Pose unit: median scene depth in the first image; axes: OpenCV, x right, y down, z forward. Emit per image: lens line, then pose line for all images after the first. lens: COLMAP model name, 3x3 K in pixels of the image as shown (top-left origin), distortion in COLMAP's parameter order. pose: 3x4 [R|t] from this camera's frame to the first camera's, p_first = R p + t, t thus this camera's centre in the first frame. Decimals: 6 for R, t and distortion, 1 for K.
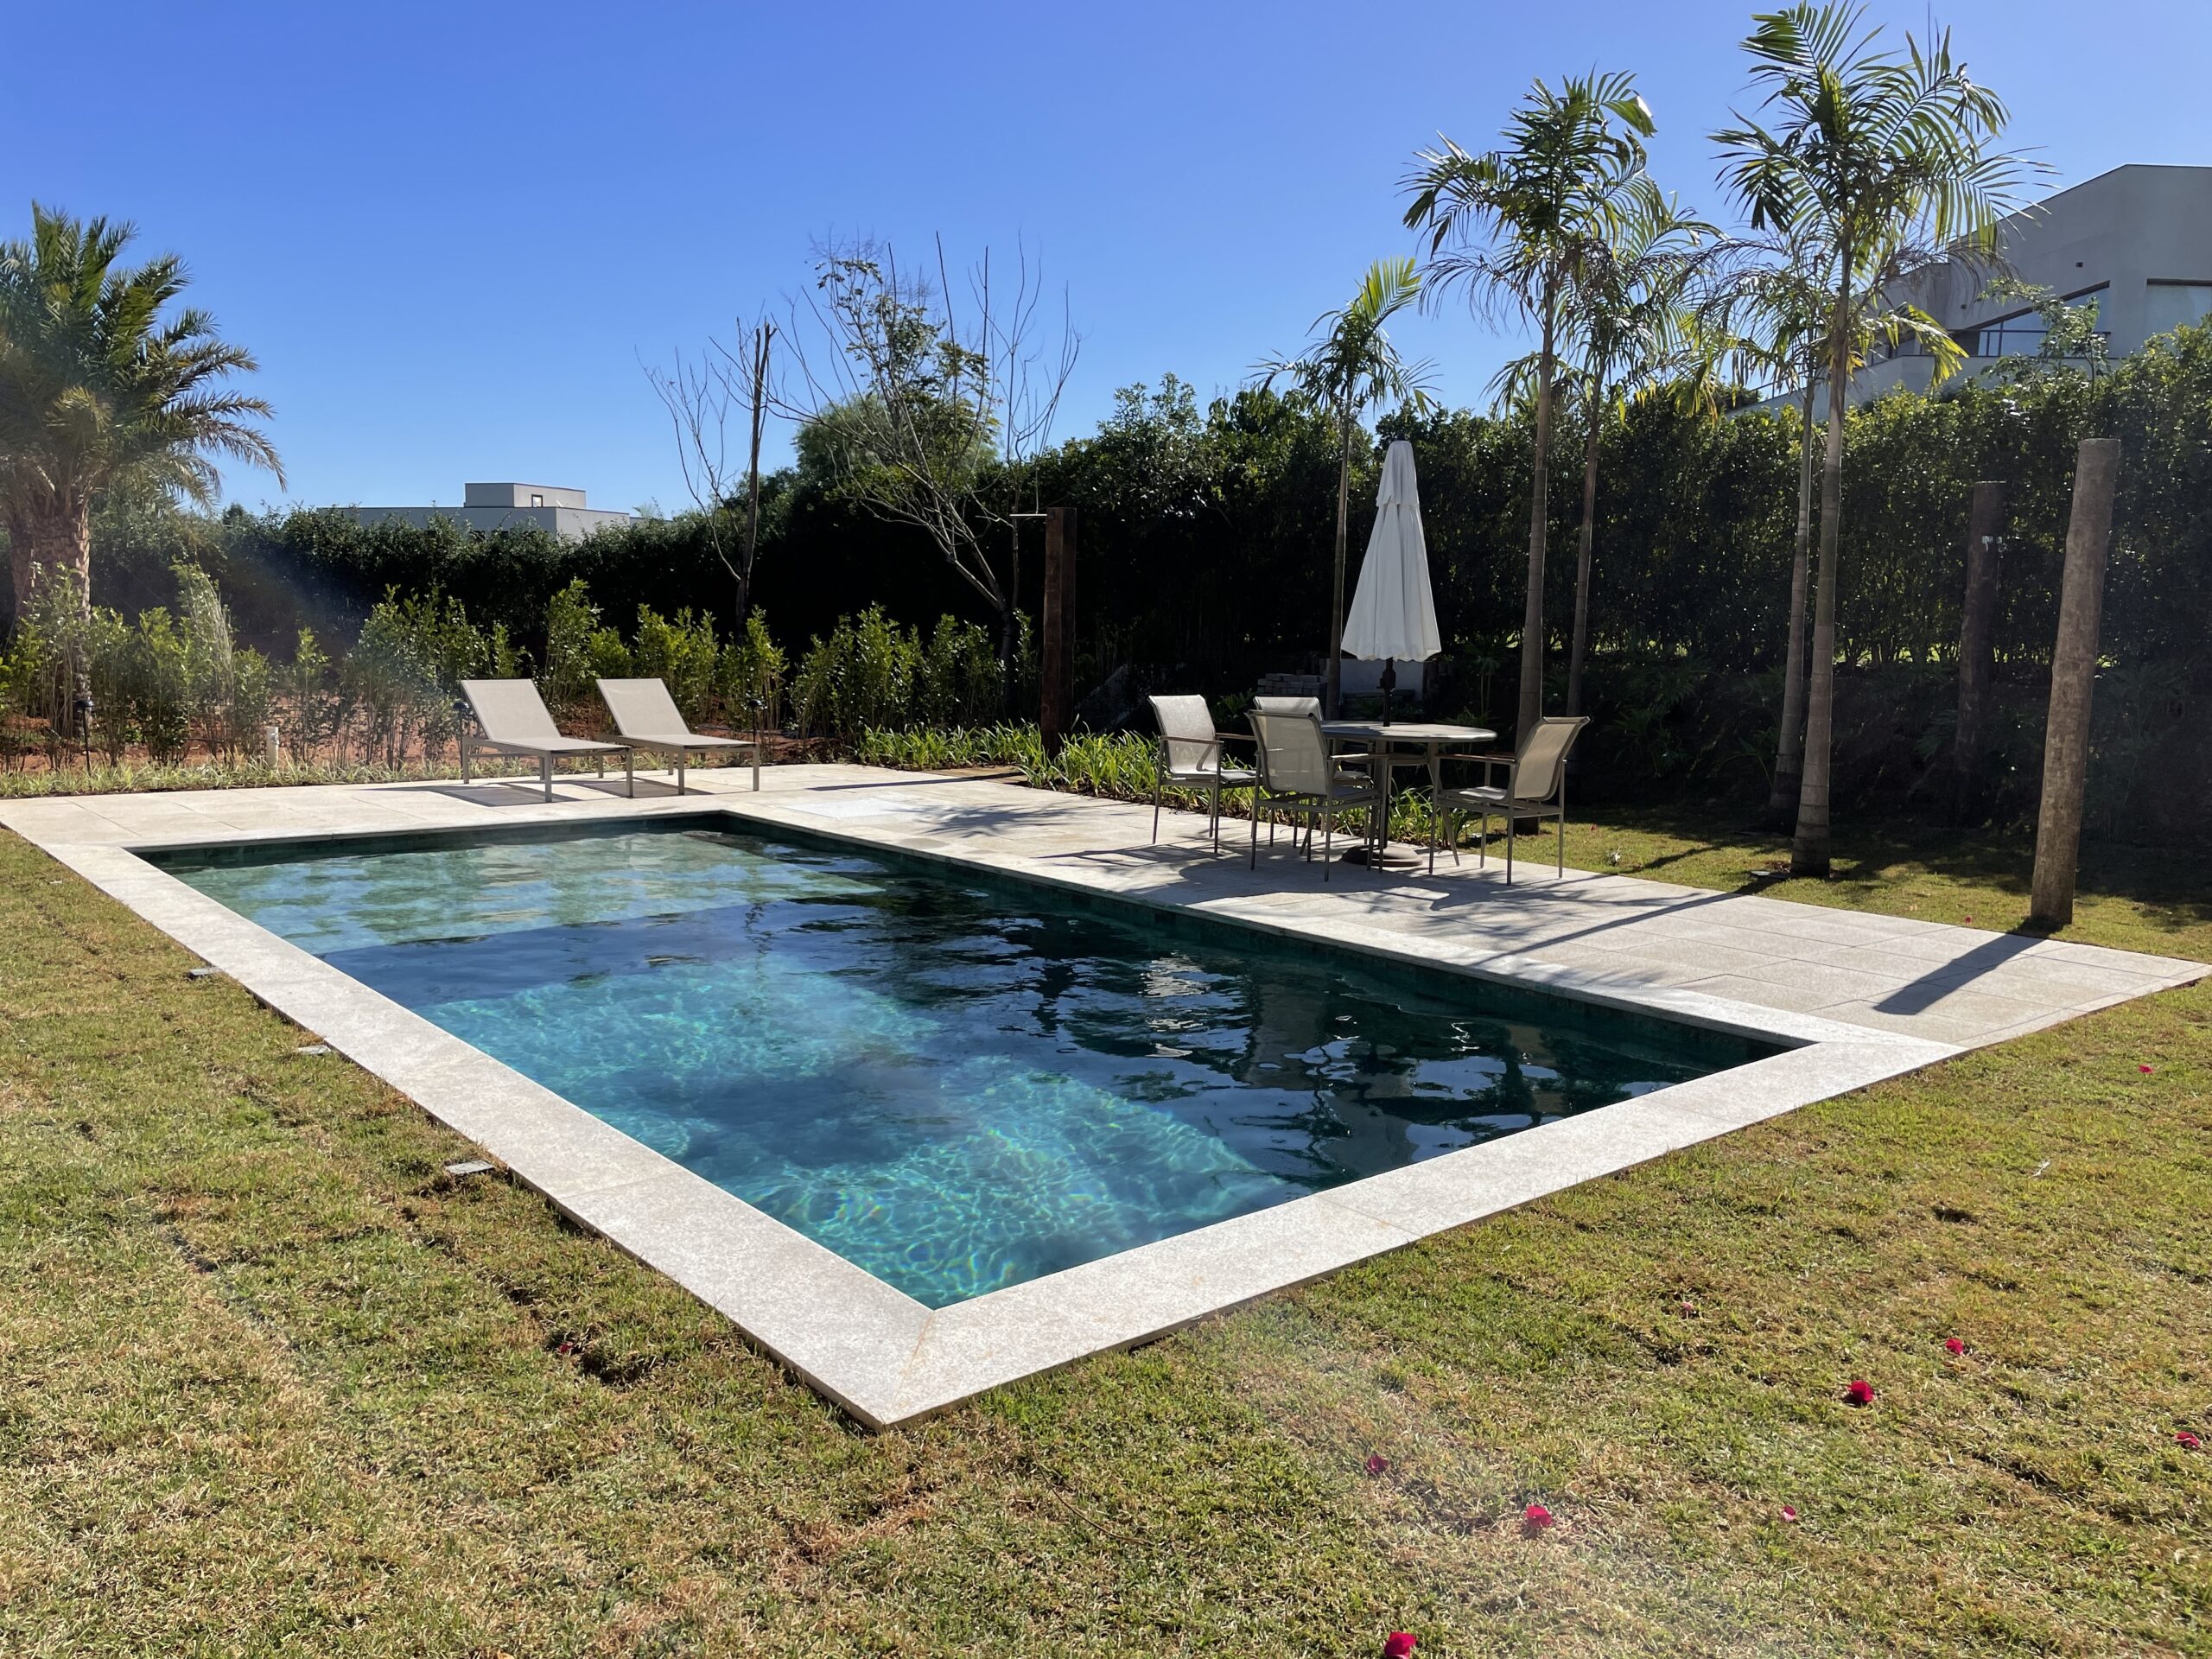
lens RADIAL K [[1678.3, 0, 1107.8], [0, 1678.3, 816.2], [0, 0, 1]] dist [0.089883, -0.116973]
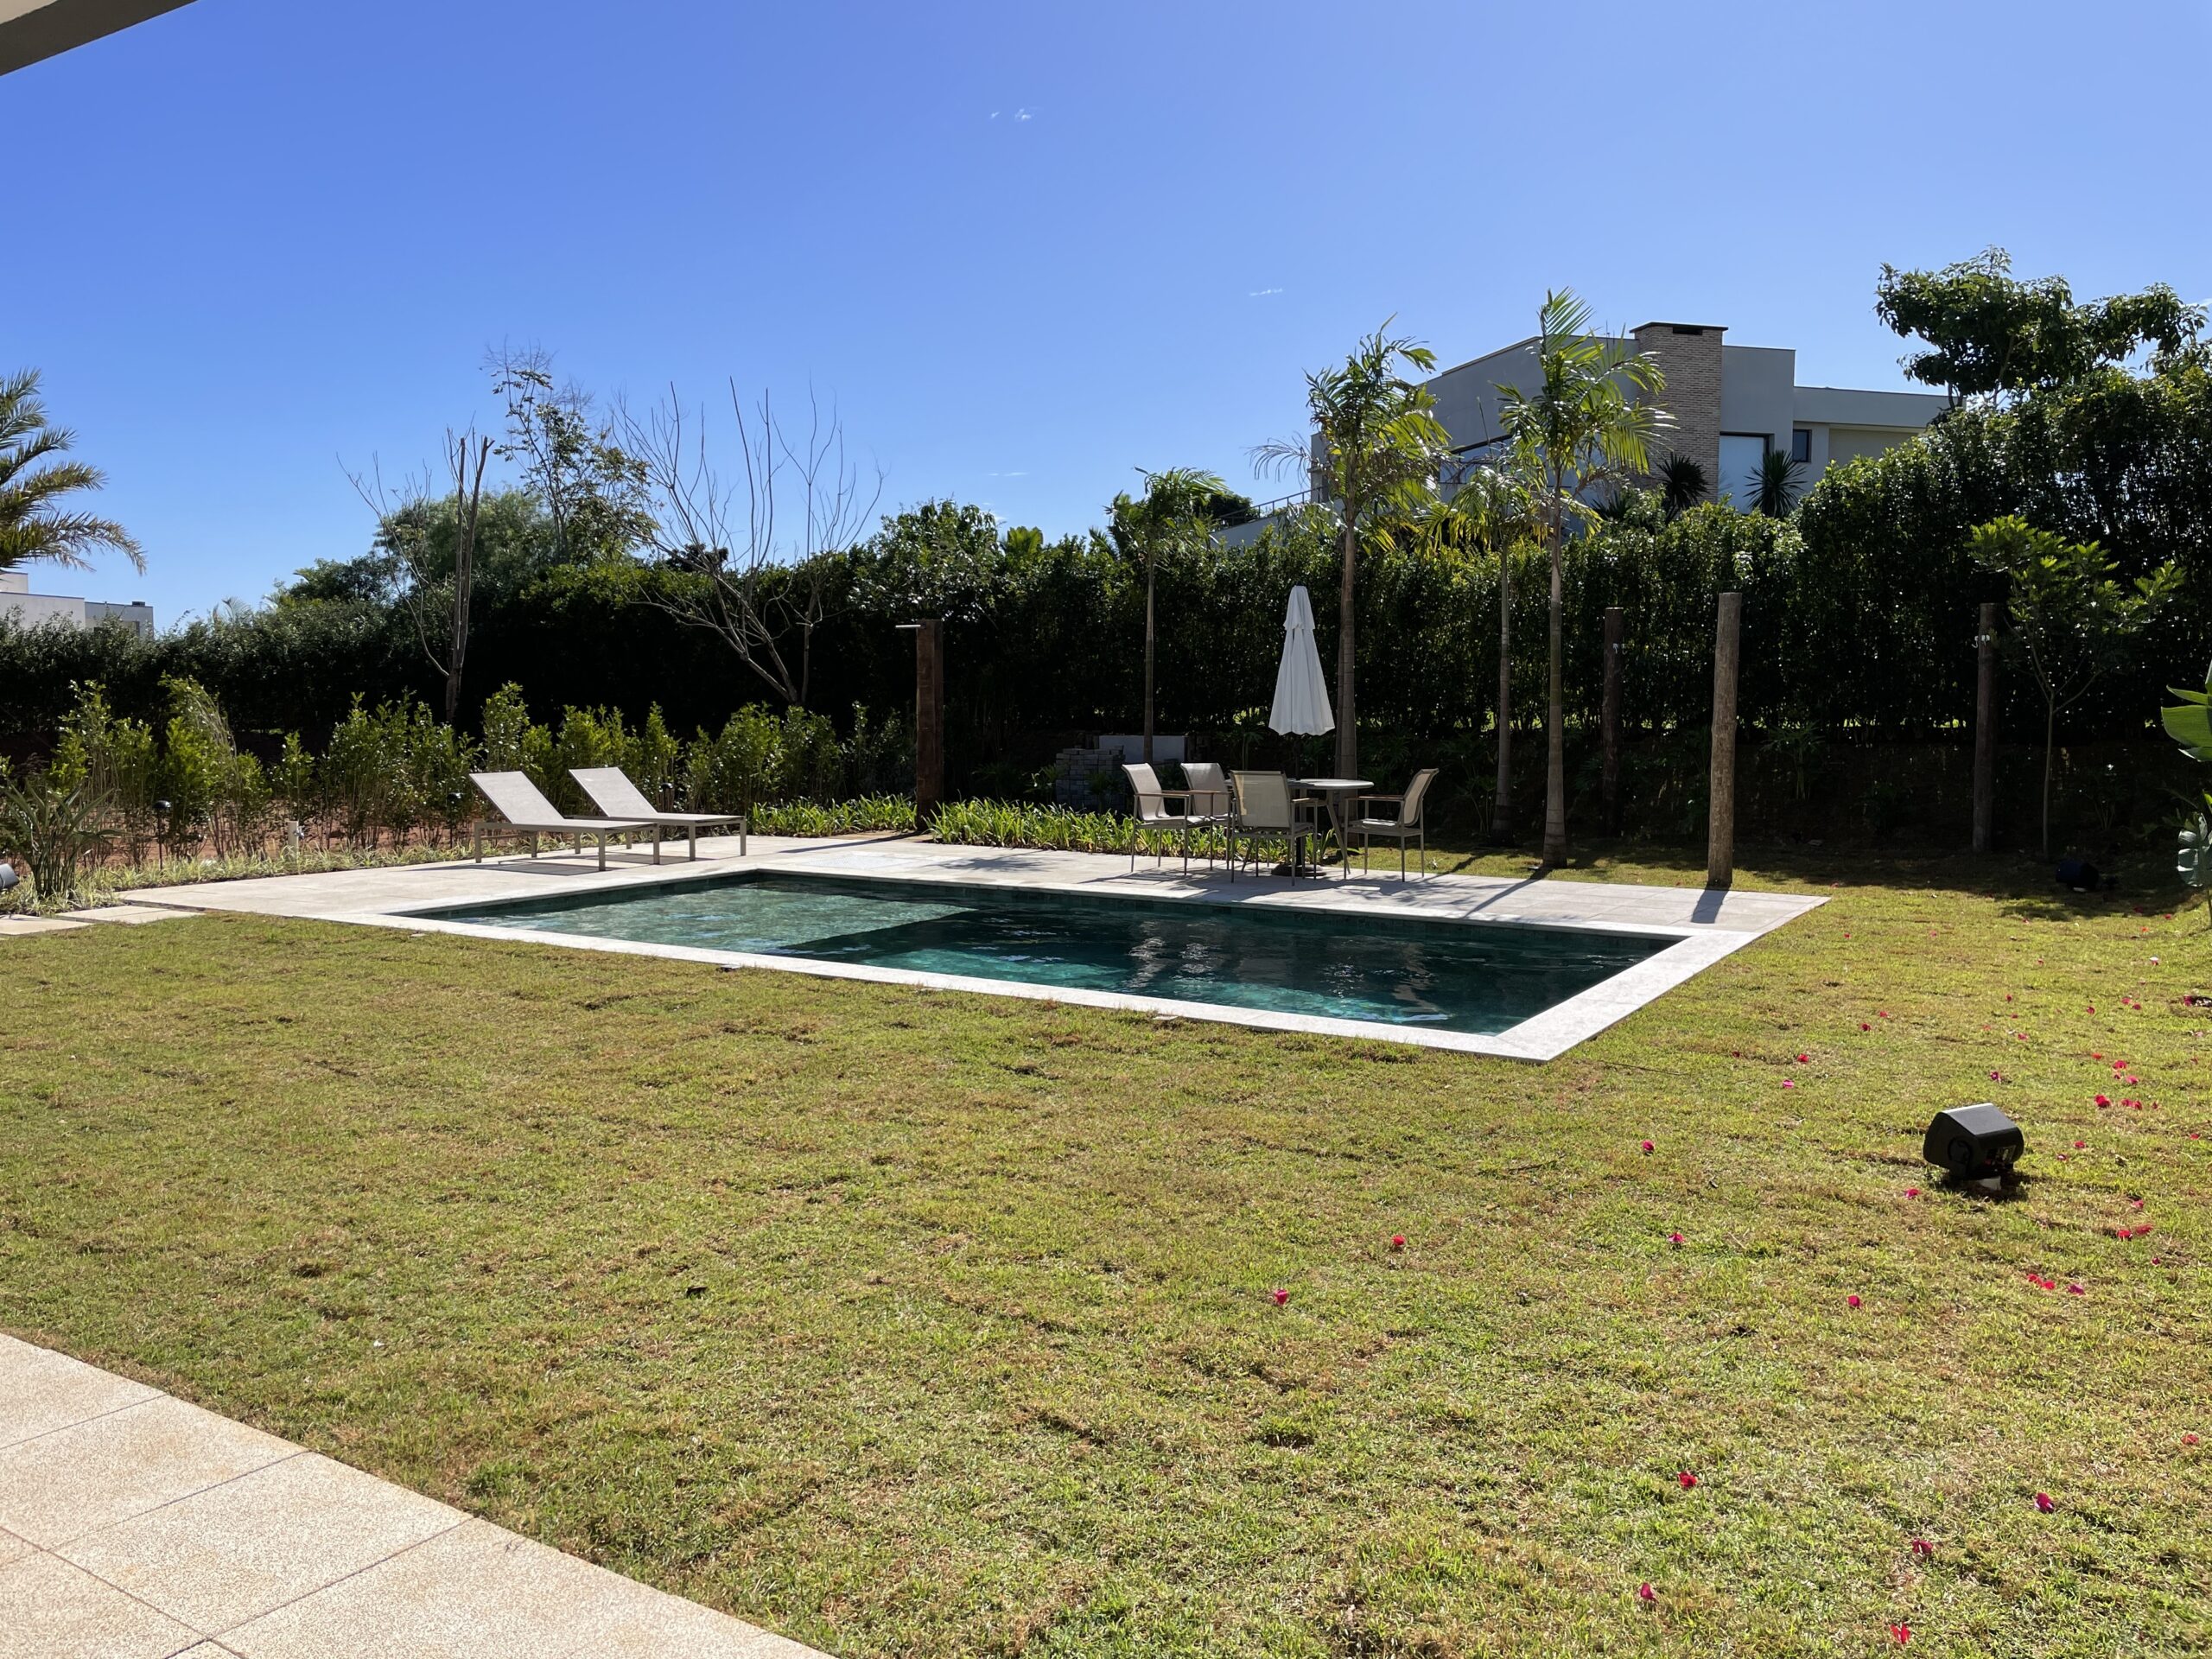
lens RADIAL K [[1678.3, 0, 1107.8], [0, 1678.3, 816.2], [0, 0, 1]] dist [0.089883, -0.116973]
pose [[0.951911, -0.041195, 0.303593, -0.313170], [0.054908, 0.997814, -0.036767, 0.015757], [-0.301415, 0.051668, 0.952092, -0.237729]]
